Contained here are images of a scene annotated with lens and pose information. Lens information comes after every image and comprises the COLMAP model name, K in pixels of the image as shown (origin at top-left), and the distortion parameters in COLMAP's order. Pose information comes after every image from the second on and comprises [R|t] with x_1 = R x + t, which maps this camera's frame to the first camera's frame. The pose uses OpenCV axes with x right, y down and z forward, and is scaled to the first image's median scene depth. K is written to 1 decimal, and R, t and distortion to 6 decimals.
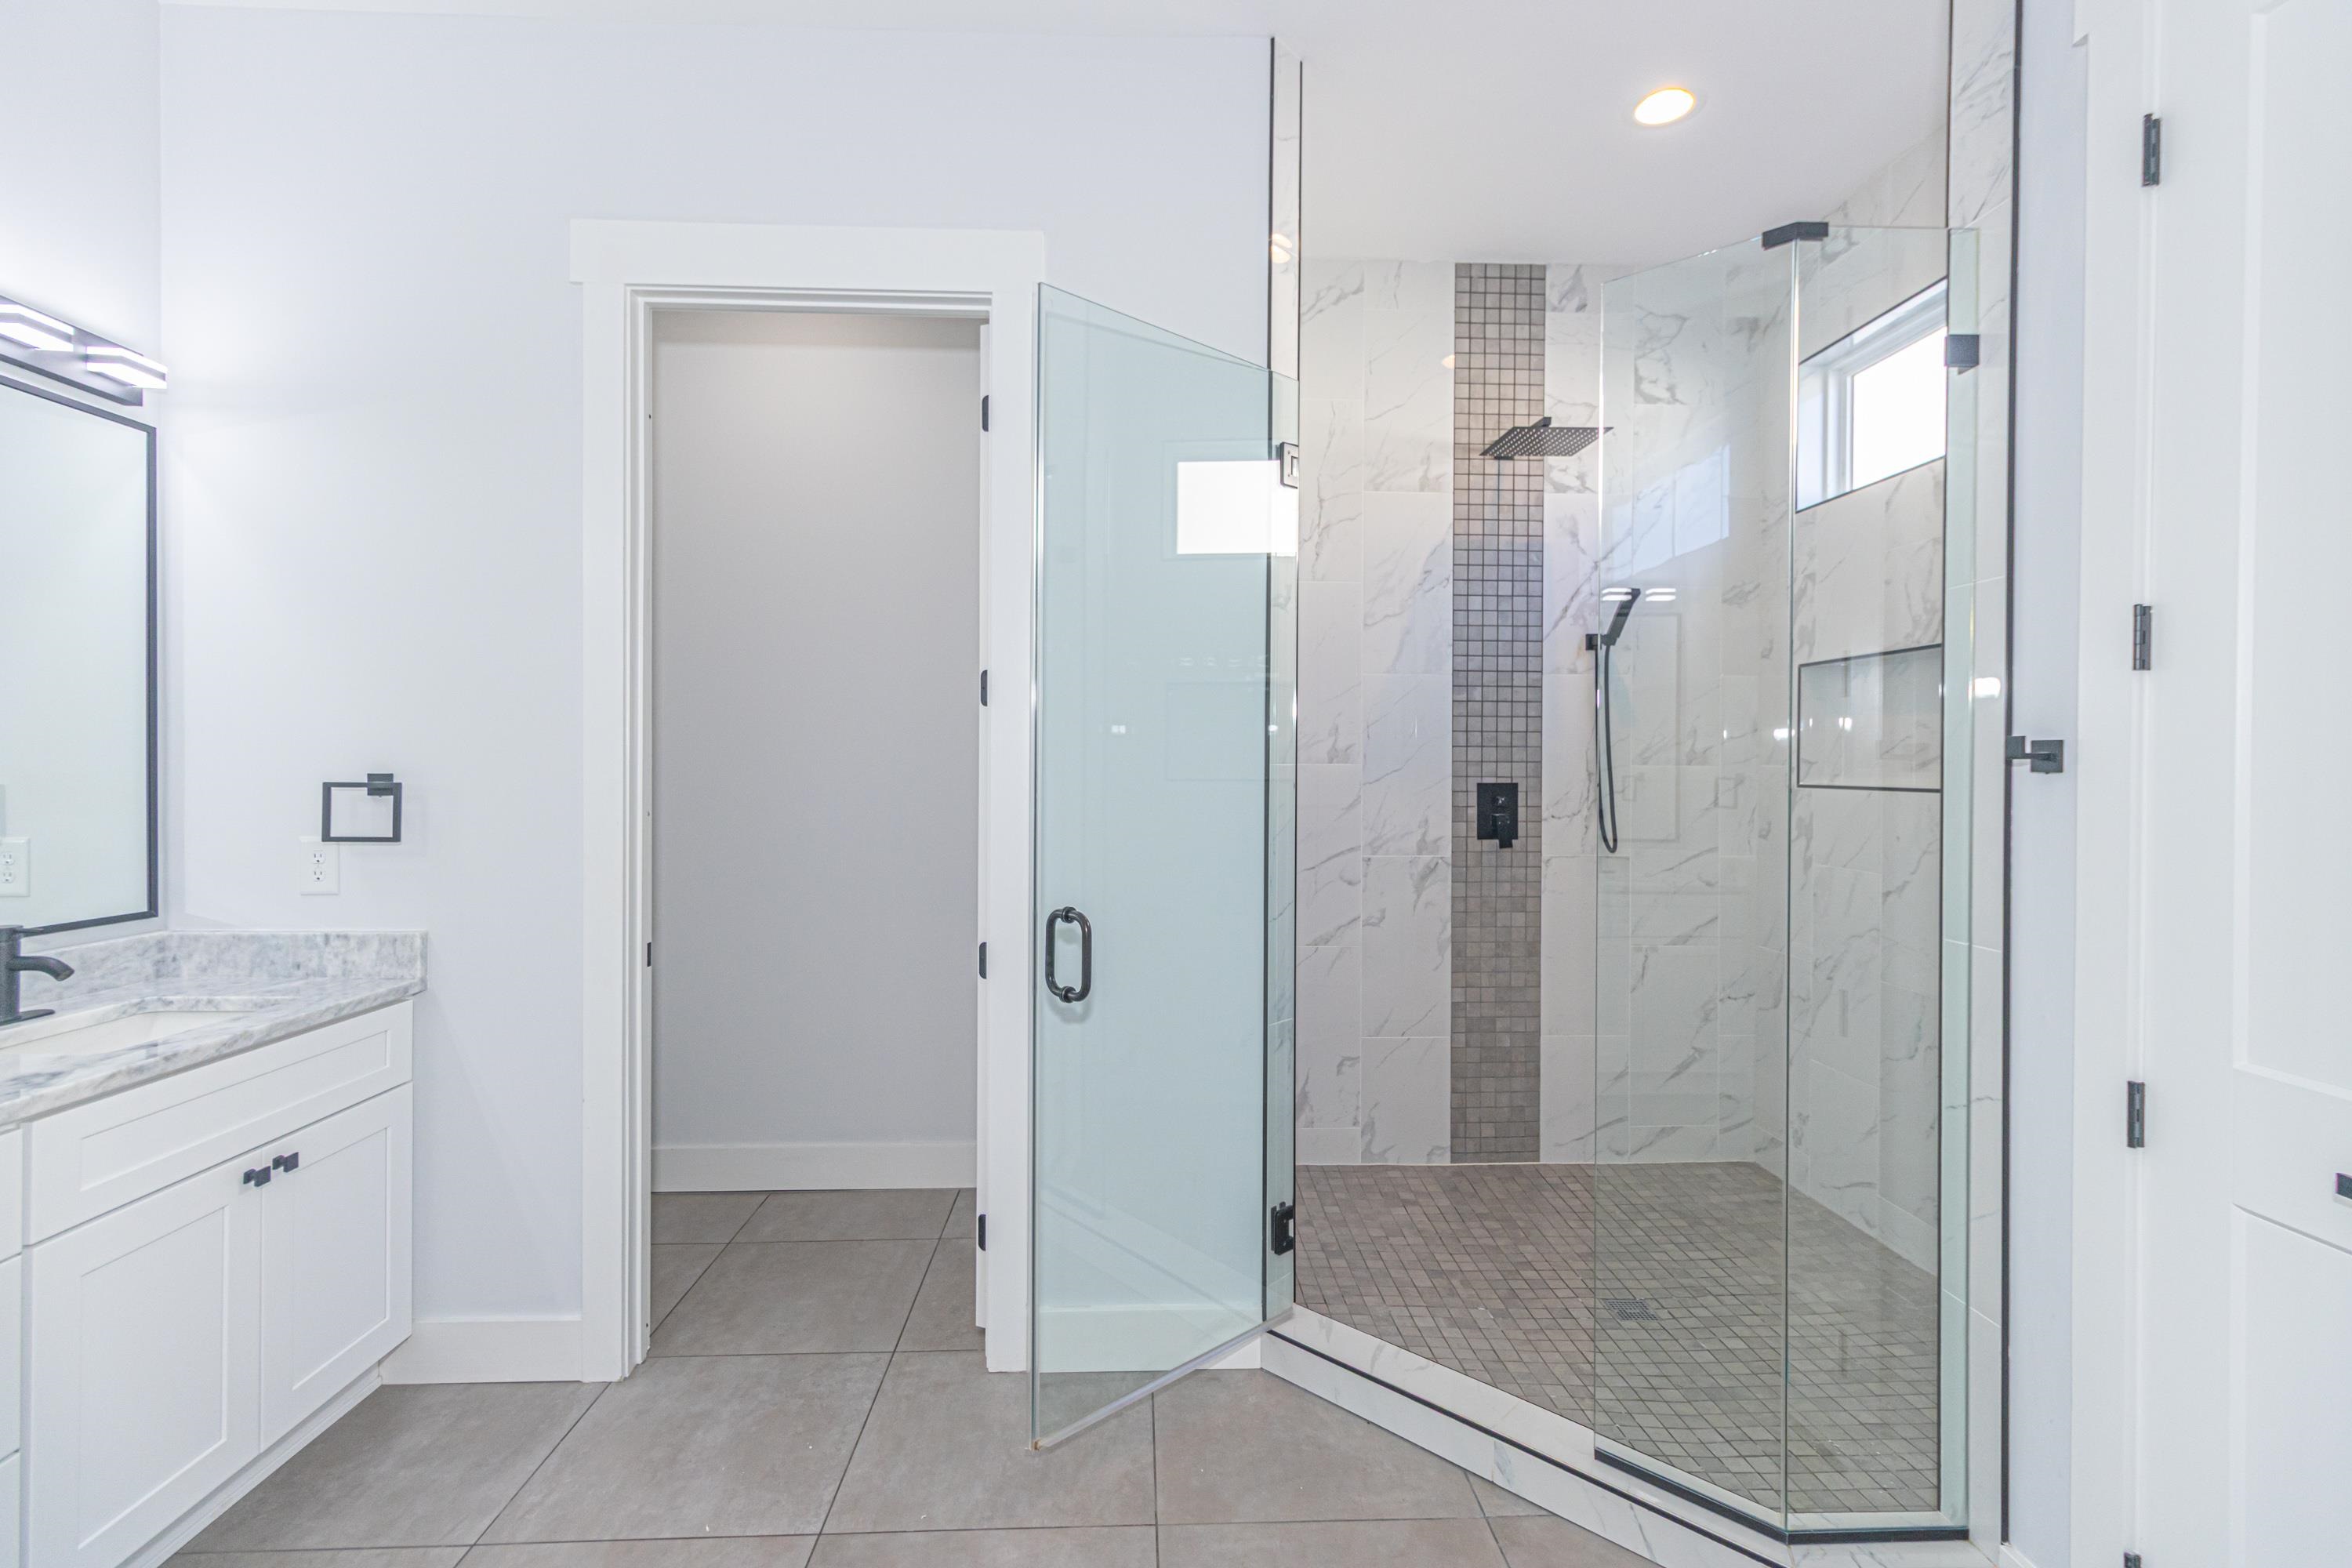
lens RADIAL K [[1084.0, 0, 1160.2], [0, 1084.0, 767.2], [0, 0, 1]] dist [0.007214, 0.000300]
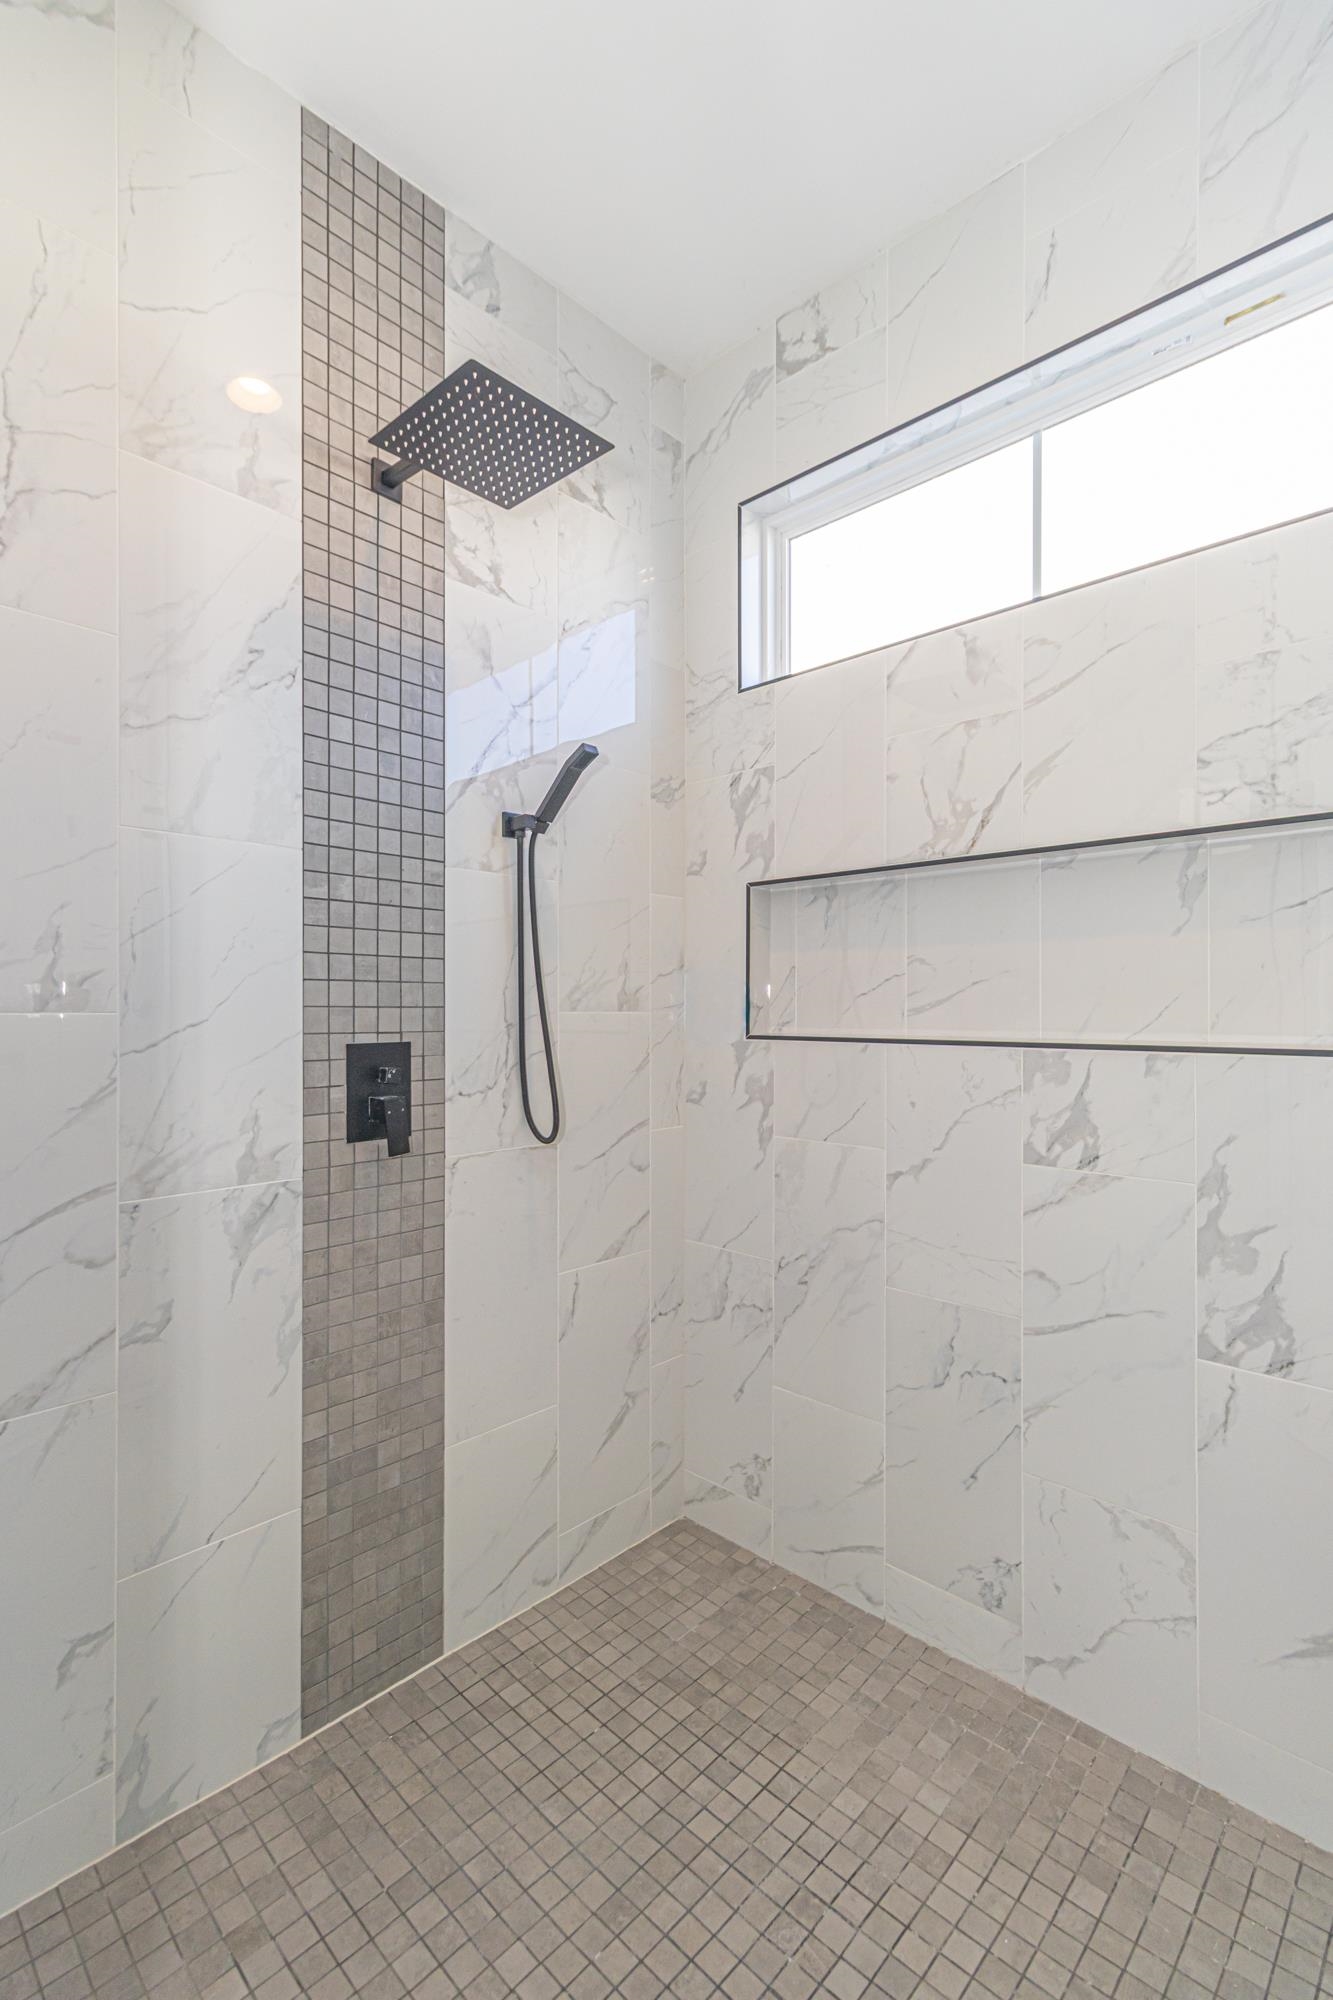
lens RADIAL K [[921.8, 0, 665.6], [0, 921.8, 1007.7], [0, 0, 1]] dist [0.007214, 0.000300]
pose [[0.709839, -0.002147, 0.704361, 0.069176], [0.006744, 0.999970, -0.003749, -0.001746], [-0.704332, 0.007411, 0.709832, 0.536114]]
